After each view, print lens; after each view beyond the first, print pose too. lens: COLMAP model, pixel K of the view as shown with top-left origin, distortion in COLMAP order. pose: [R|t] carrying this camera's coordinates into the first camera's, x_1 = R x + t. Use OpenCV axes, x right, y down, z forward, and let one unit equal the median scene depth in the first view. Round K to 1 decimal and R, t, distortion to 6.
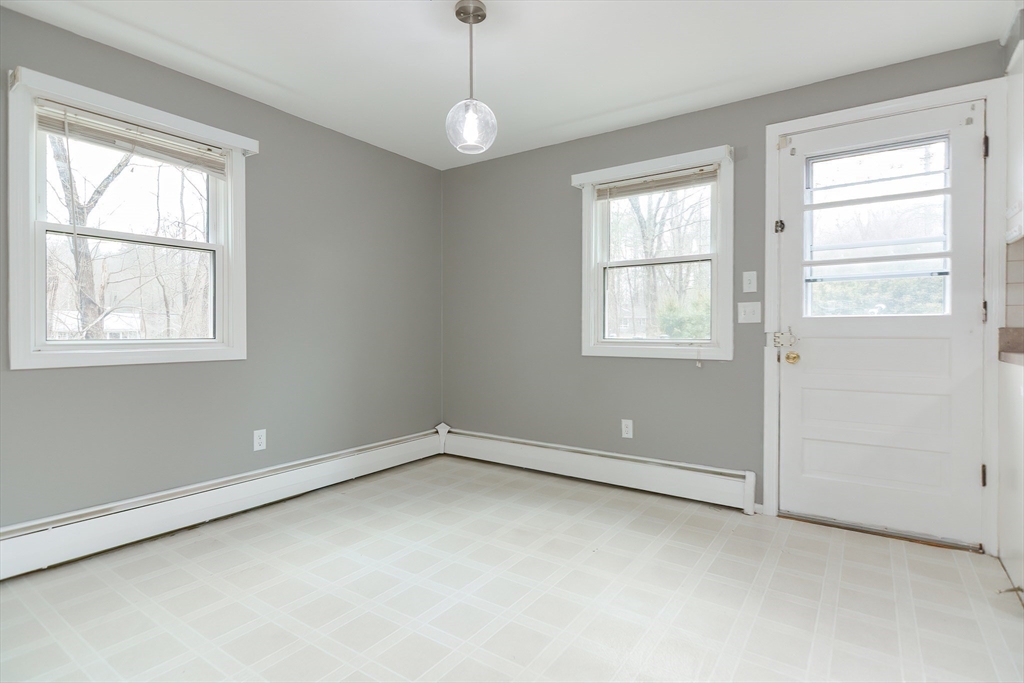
lens RADIAL K [[493.7, 0, 521.4], [0, 493.7, 332.1], [0, 0, 1]] dist [0.010611, -0.009228]
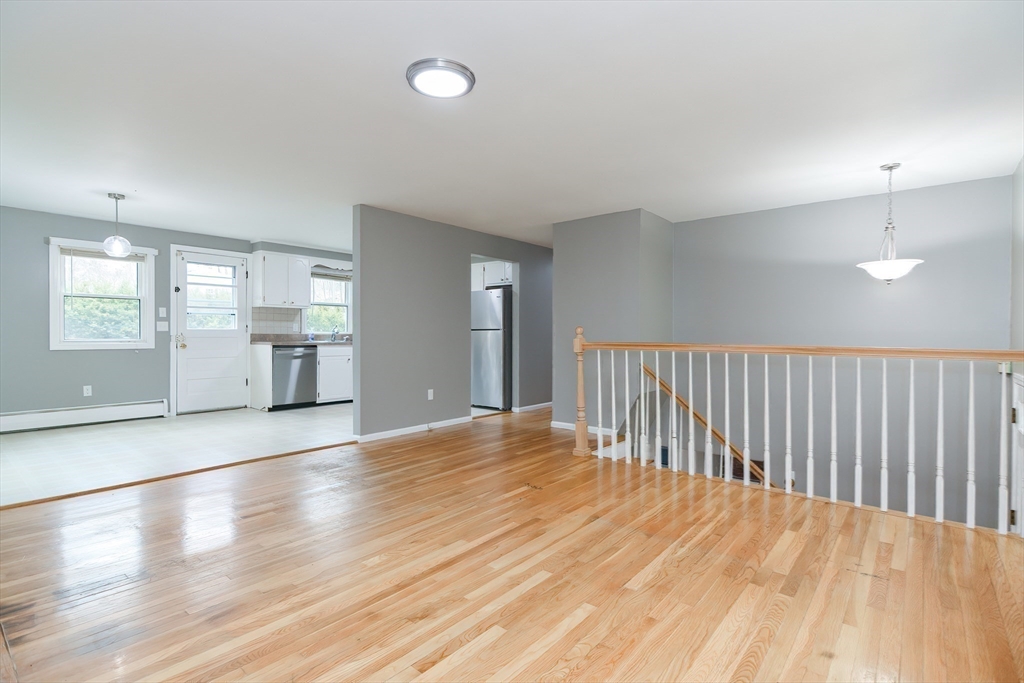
lens RADIAL K [[493.7, 0, 511.1], [0, 493.7, 338.3], [0, 0, 1]] dist [0.010611, -0.009228]
pose [[0.114488, -0.008842, 0.993385, -1.588324], [0.000872, 0.999961, 0.008800, -0.005020], [-0.993424, -0.000141, 0.114491, -0.807683]]
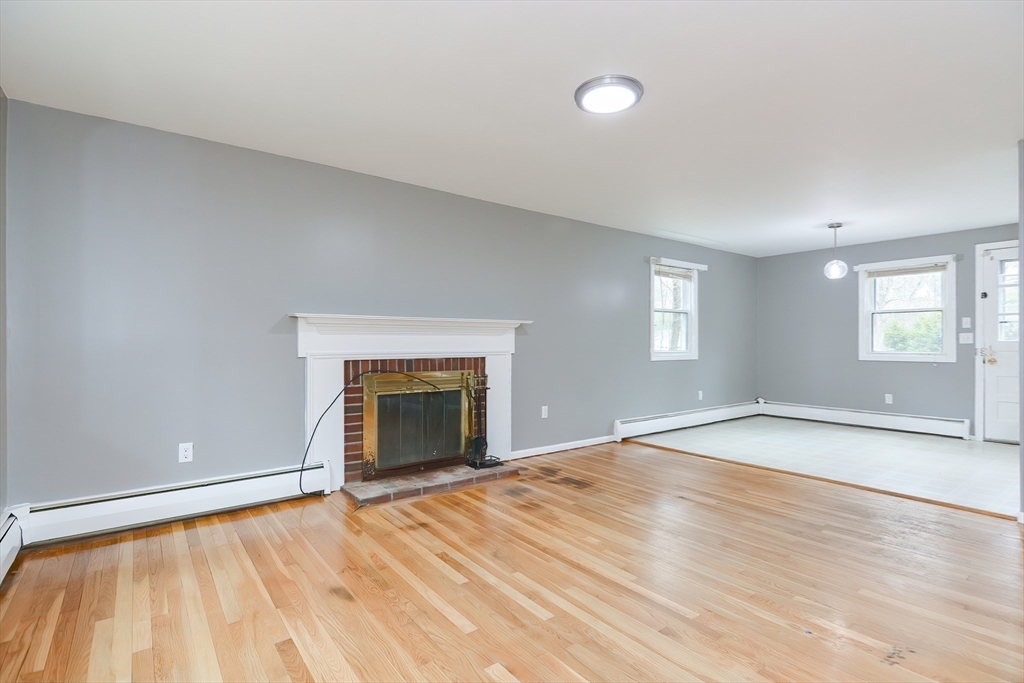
lens RADIAL K [[493.7, 0, 525.3], [0, 493.7, 340.7], [0, 0, 1]] dist [0.010611, -0.009228]
pose [[0.952714, -0.000514, -0.303869, -0.631815], [-0.002012, 0.999966, -0.008001, -0.011219], [0.303862, 0.008234, 0.952680, -1.454740]]
